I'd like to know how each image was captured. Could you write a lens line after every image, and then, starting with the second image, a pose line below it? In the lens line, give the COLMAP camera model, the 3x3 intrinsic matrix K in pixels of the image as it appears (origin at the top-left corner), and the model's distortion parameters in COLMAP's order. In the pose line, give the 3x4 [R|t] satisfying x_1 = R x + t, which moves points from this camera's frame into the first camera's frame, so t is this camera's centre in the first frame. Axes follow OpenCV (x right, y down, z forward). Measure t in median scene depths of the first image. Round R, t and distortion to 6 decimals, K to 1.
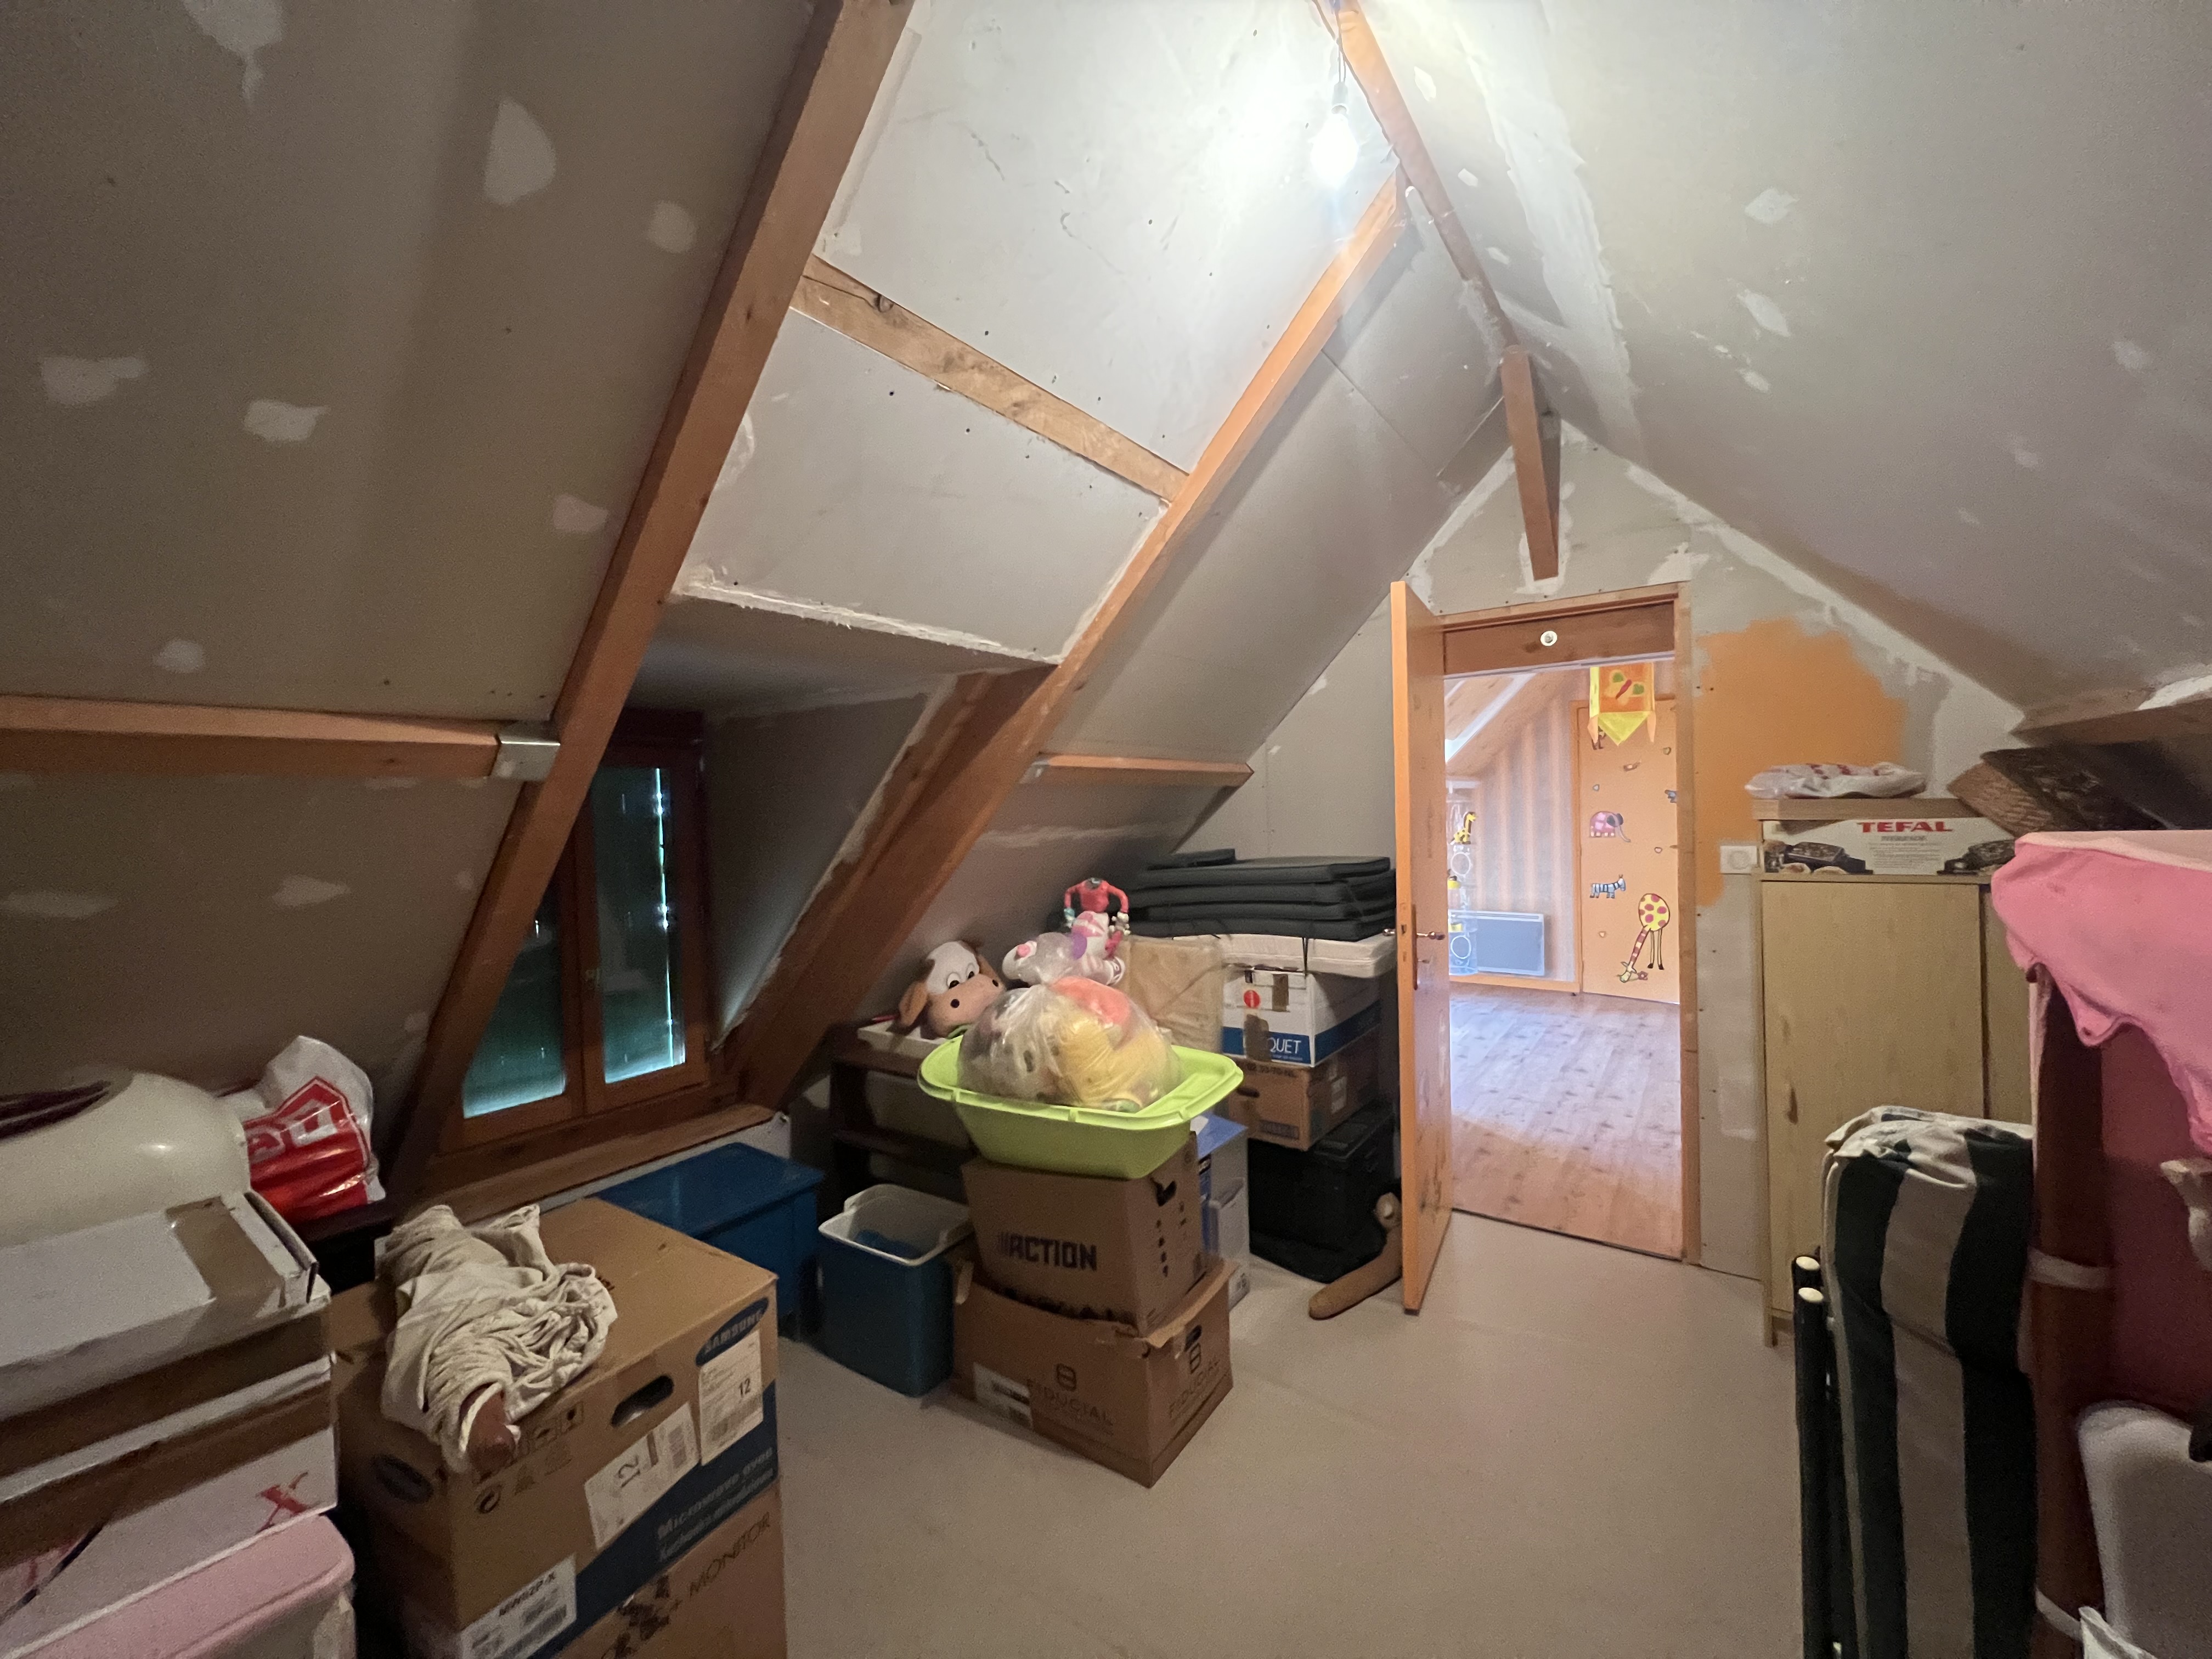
lens RADIAL K [[890.1, 0, 1111.2], [0, 890.1, 826.5], [0, 0, 1]] dist [-0.000224, -0.000046]
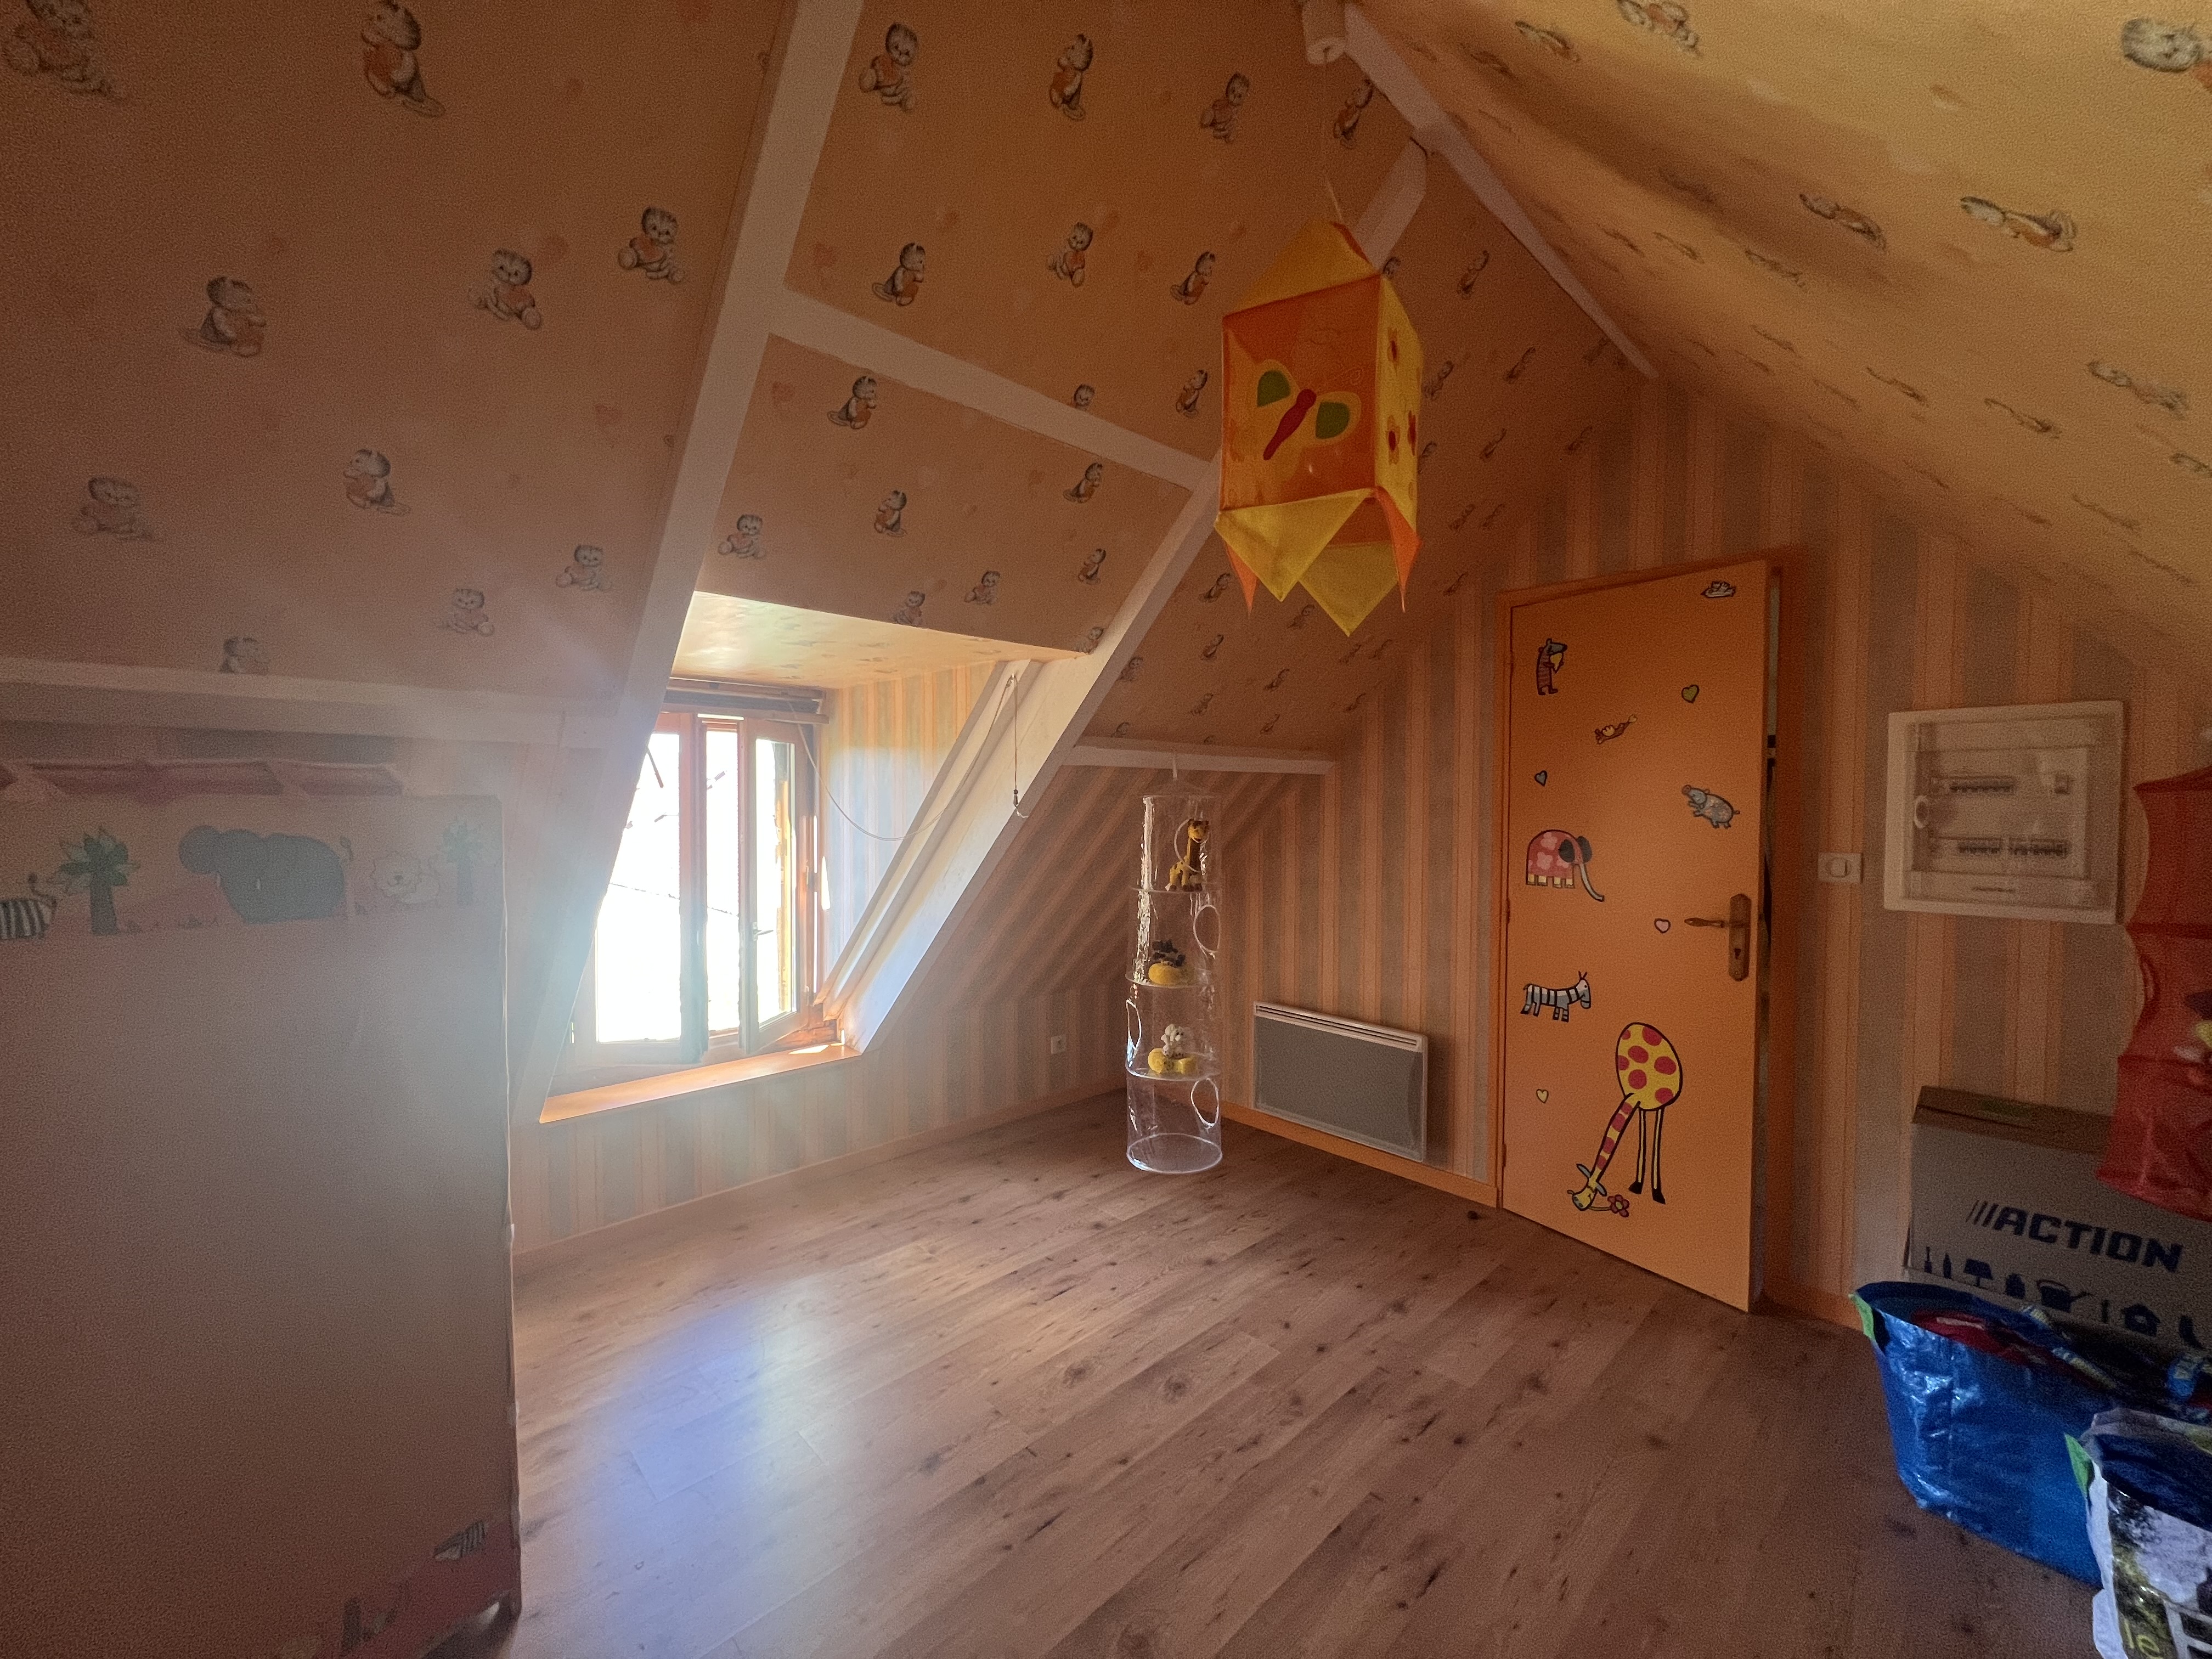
lens RADIAL K [[890.1, 0, 1102.7], [0, 890.1, 829.0], [0, 0, 1]] dist [-0.000224, -0.000046]
pose [[0.978971, 0.039016, -0.200232, 0.429309], [-0.036198, 0.999188, 0.017721, -0.017585], [0.200761, -0.010101, 0.979588, 0.519568]]
